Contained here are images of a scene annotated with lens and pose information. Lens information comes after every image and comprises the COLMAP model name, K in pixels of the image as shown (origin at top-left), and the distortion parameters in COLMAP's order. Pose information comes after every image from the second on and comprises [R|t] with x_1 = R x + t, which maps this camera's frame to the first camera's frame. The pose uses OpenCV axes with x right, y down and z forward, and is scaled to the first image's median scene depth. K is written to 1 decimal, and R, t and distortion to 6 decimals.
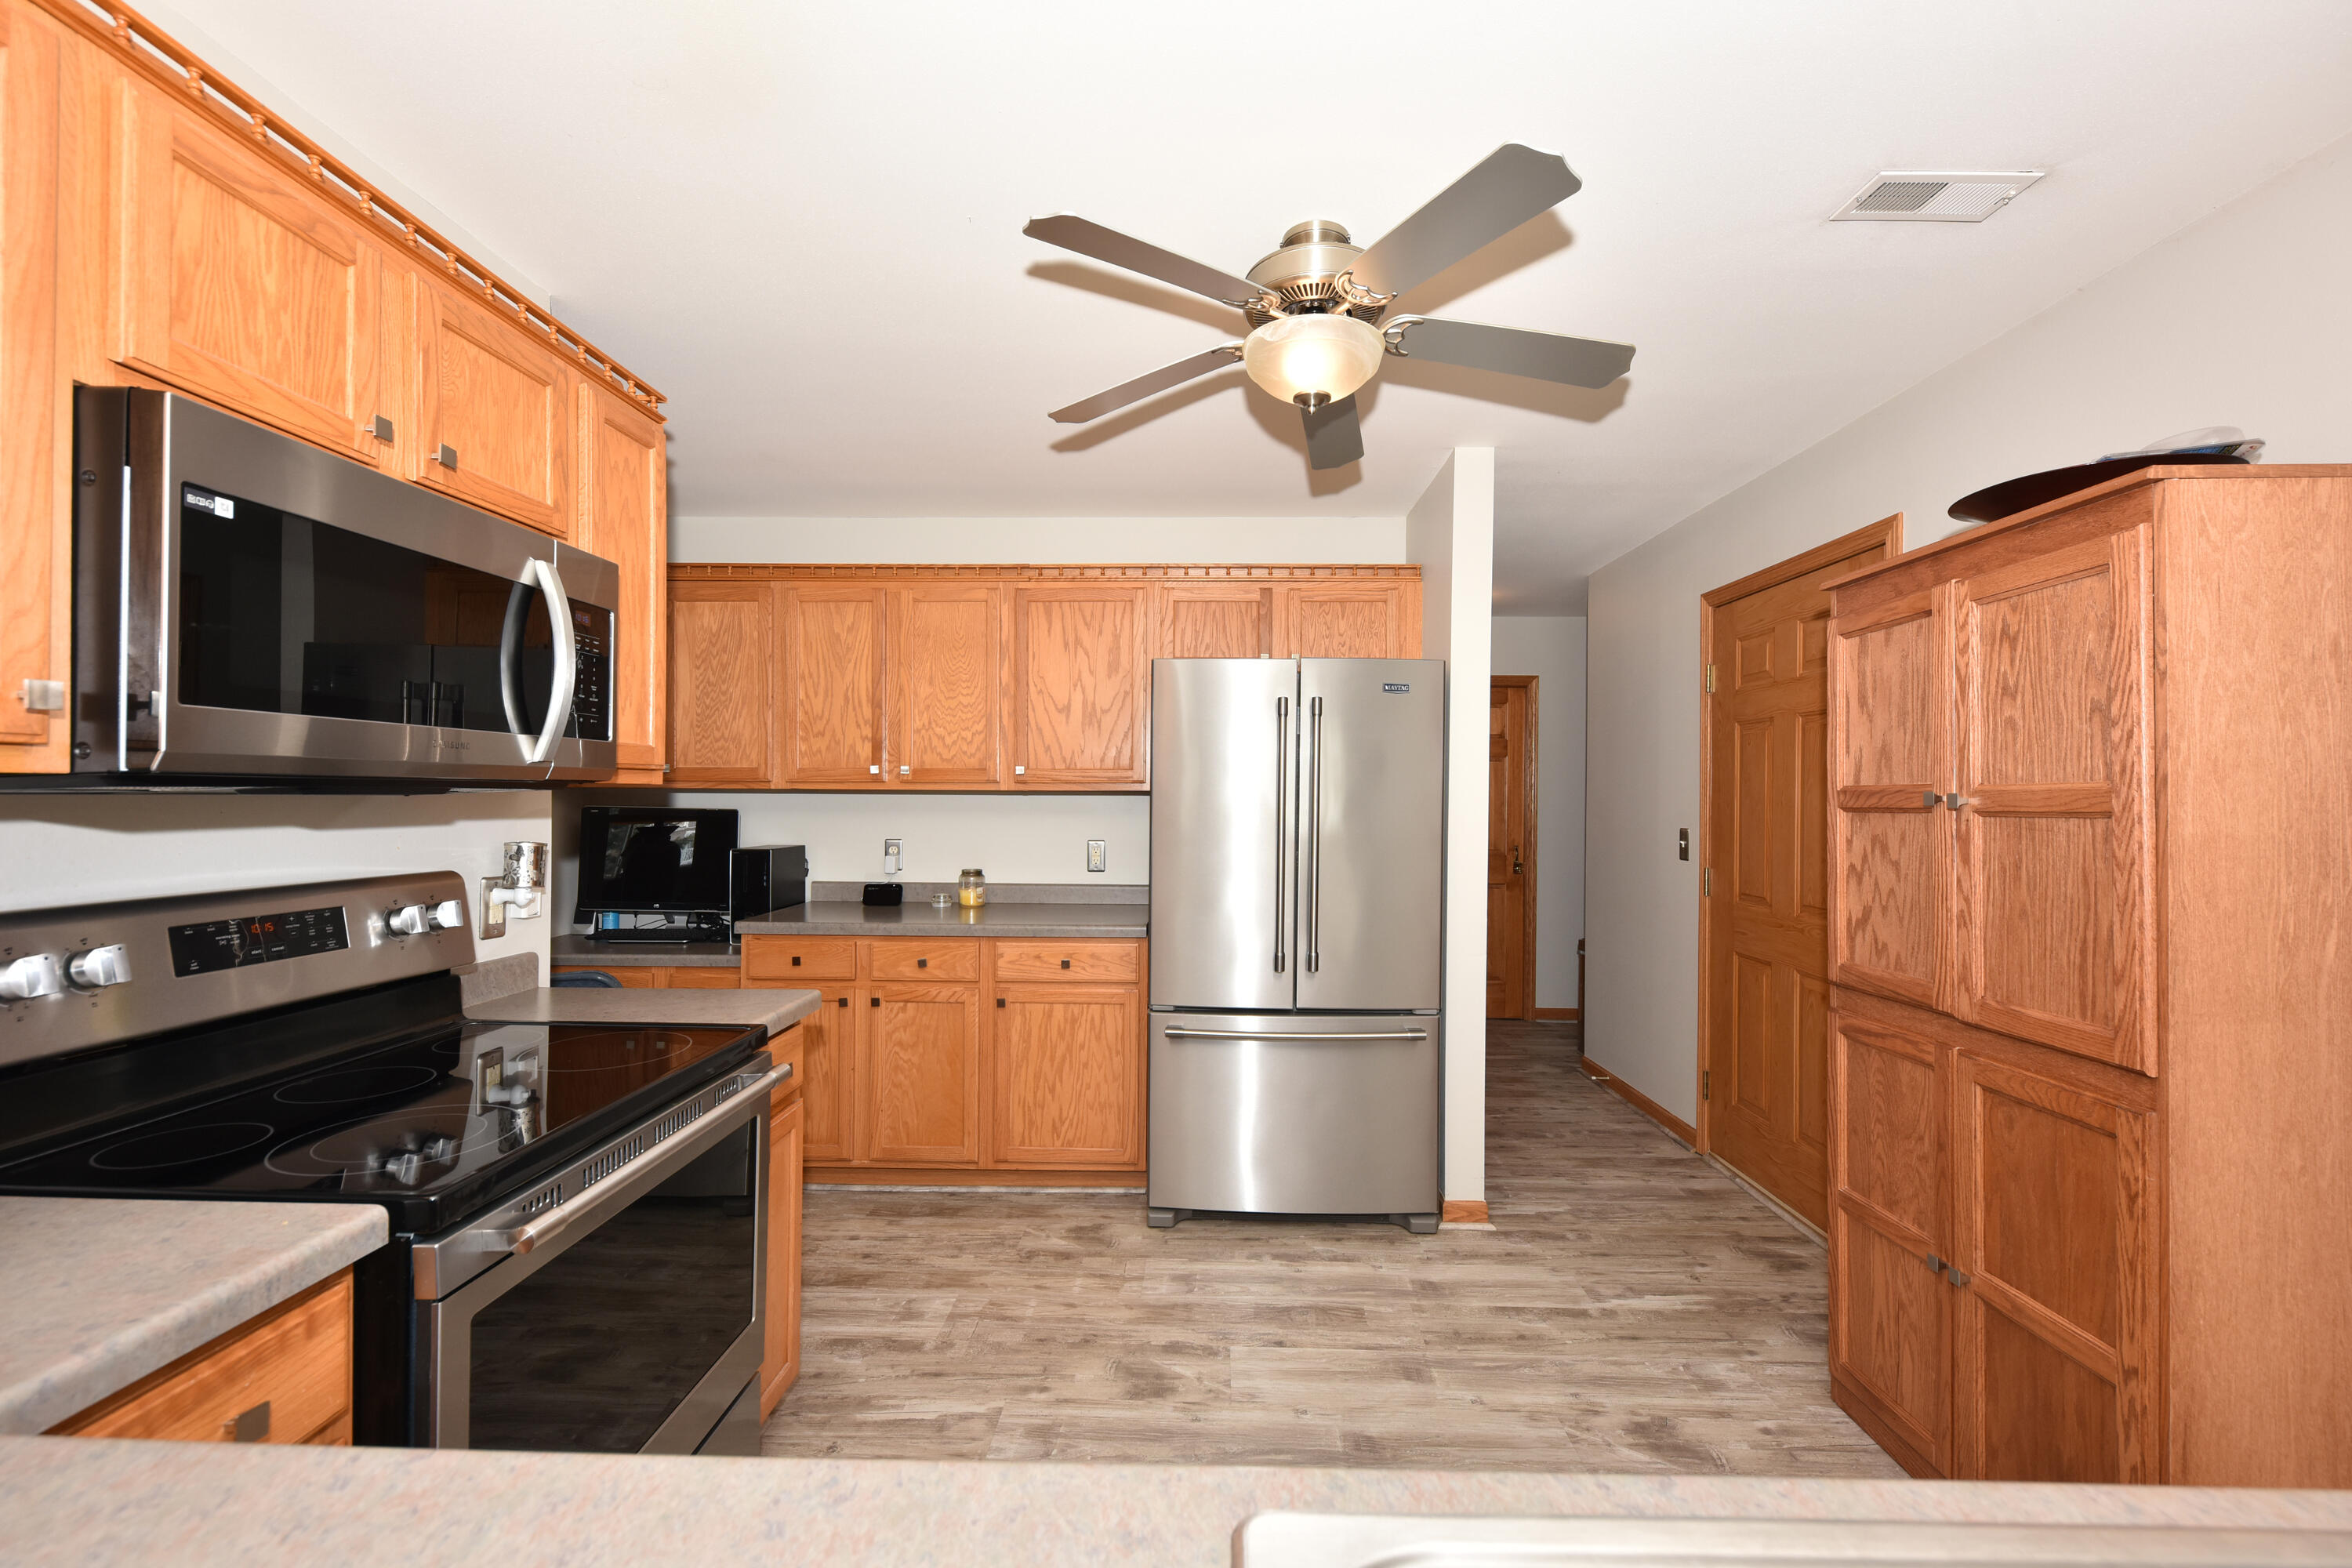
lens RADIAL K [[954.1, 0, 1183.0], [0, 954.1, 798.5], [0, 0, 1]] dist [0.008195, -0.002808]
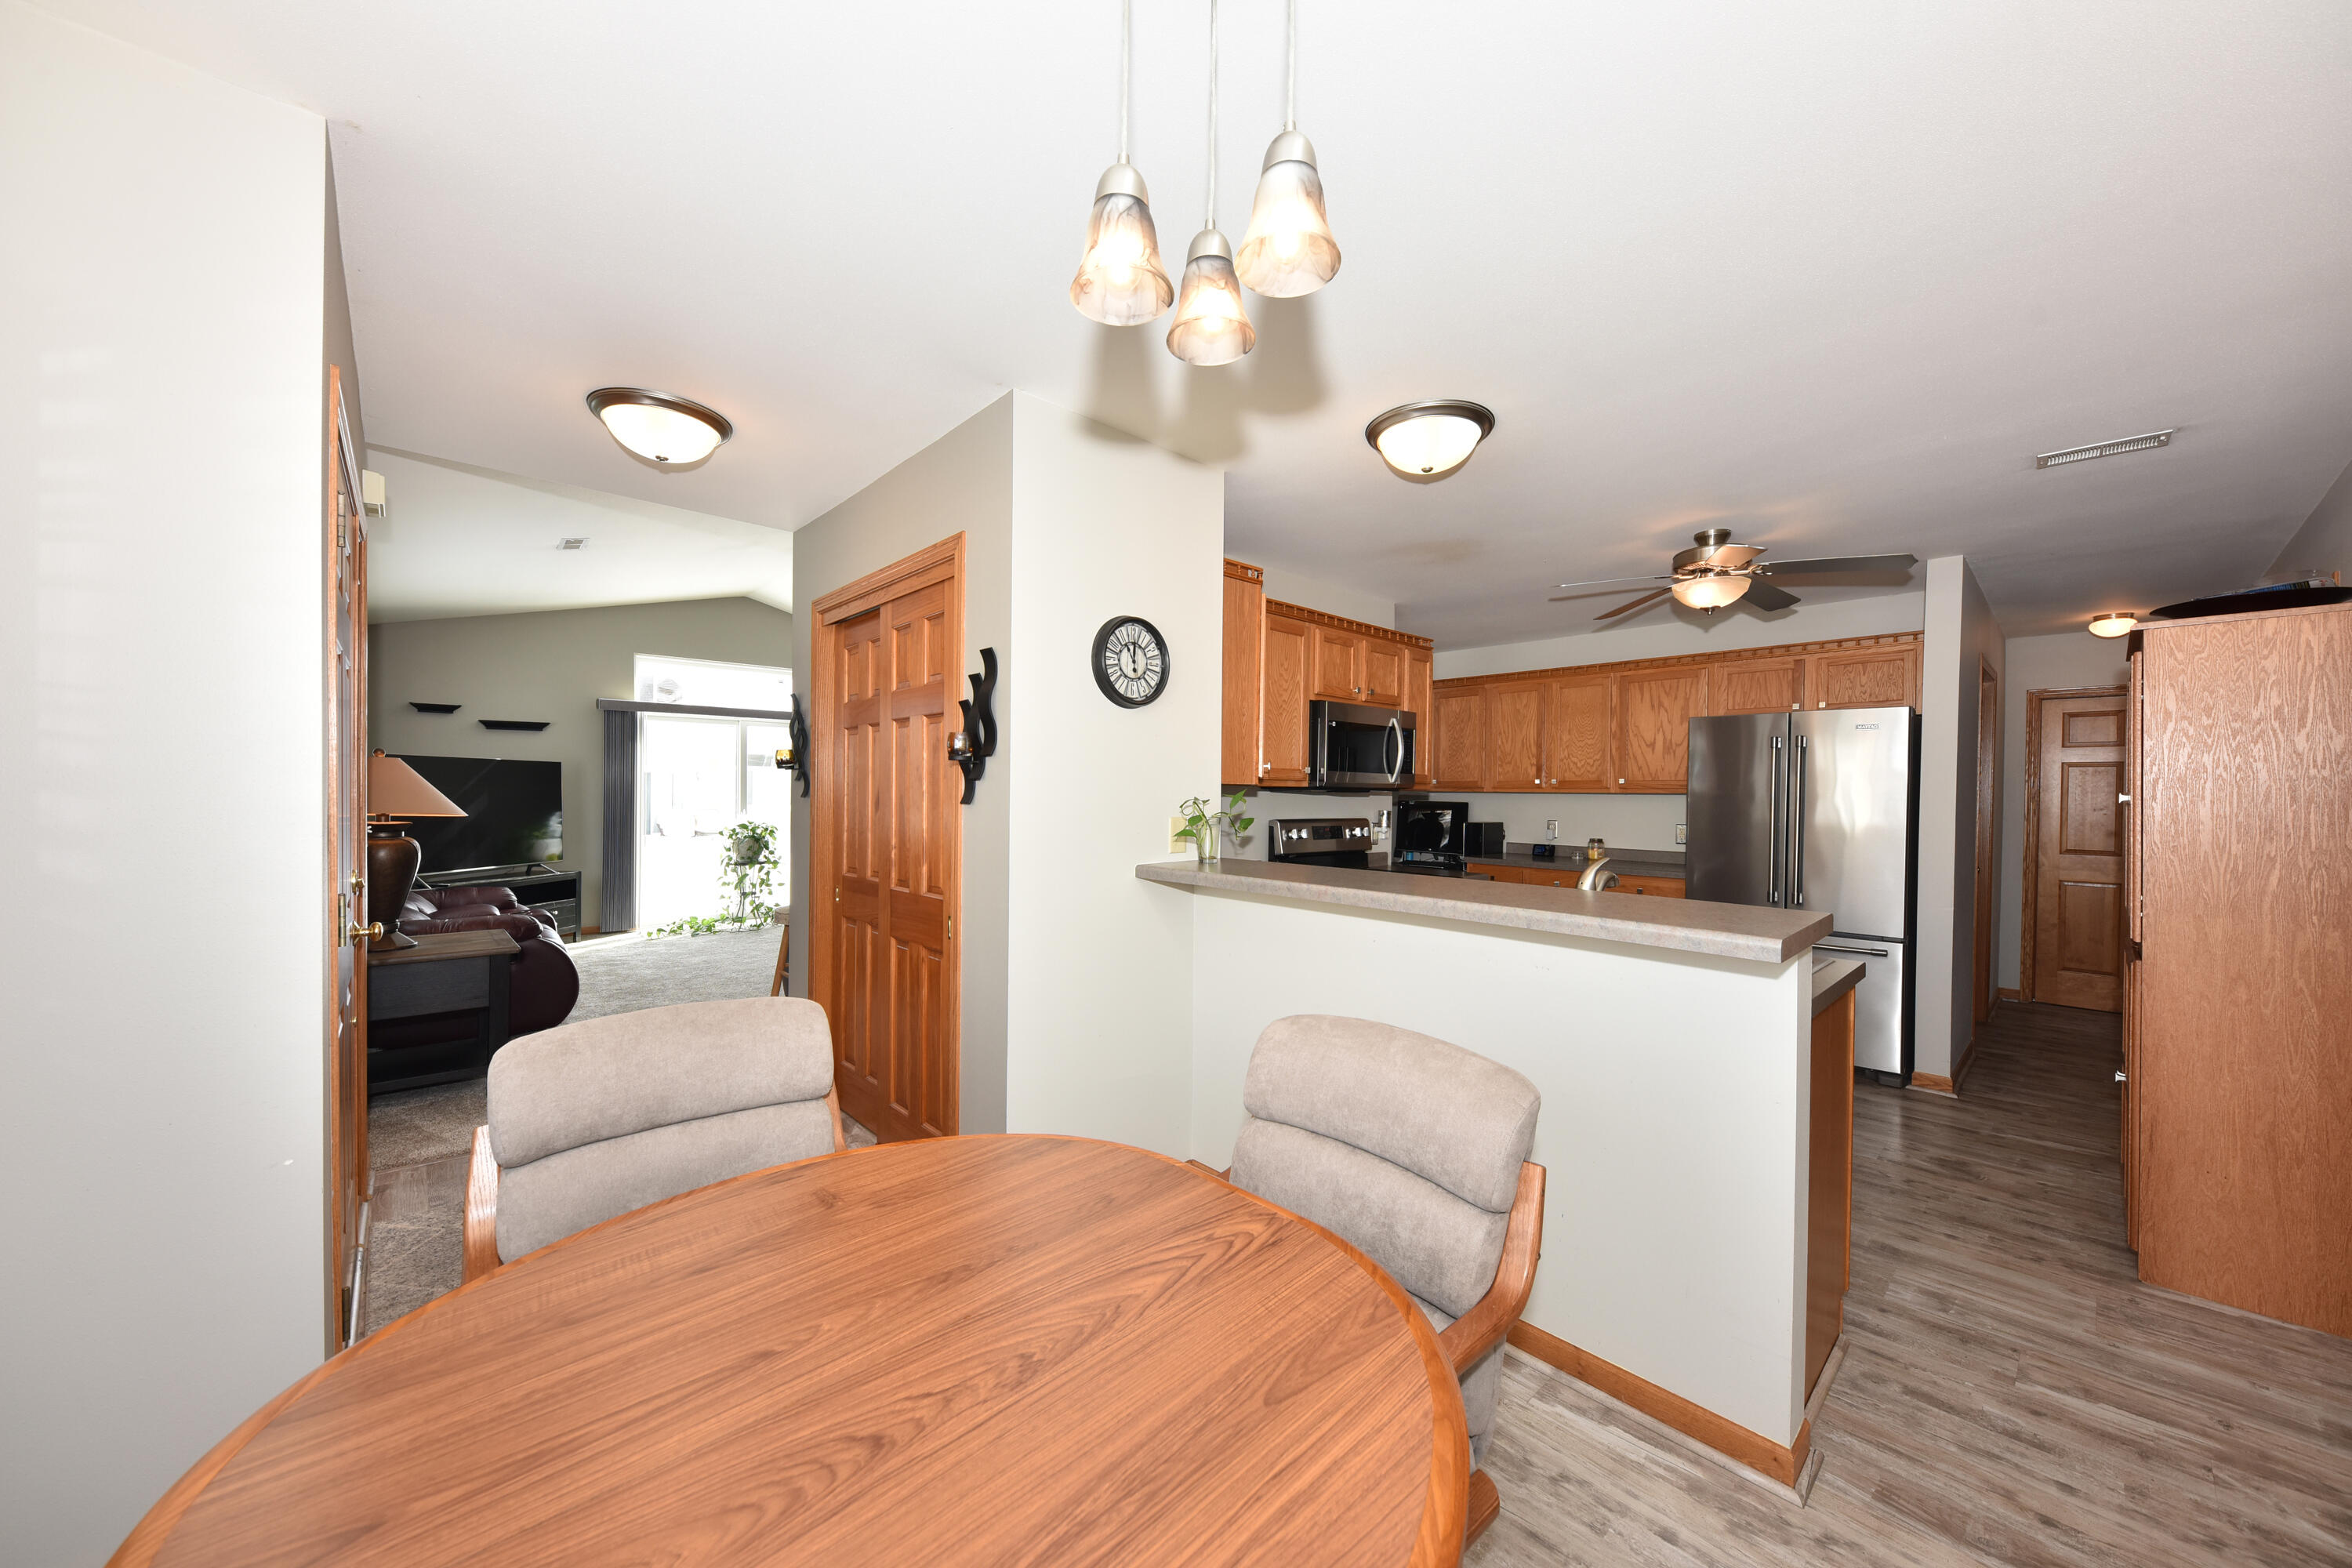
lens RADIAL K [[823.6, 0, 1179.6], [0, 823.6, 797.0], [0, 0, 1]] dist [0.000630, -0.002130]
pose [[0.693506, 0.006399, -0.720423, 0.452253], [-0.010264, 0.999947, -0.000998, 0.011616], [0.720378, 0.008086, 0.693534, -0.791974]]
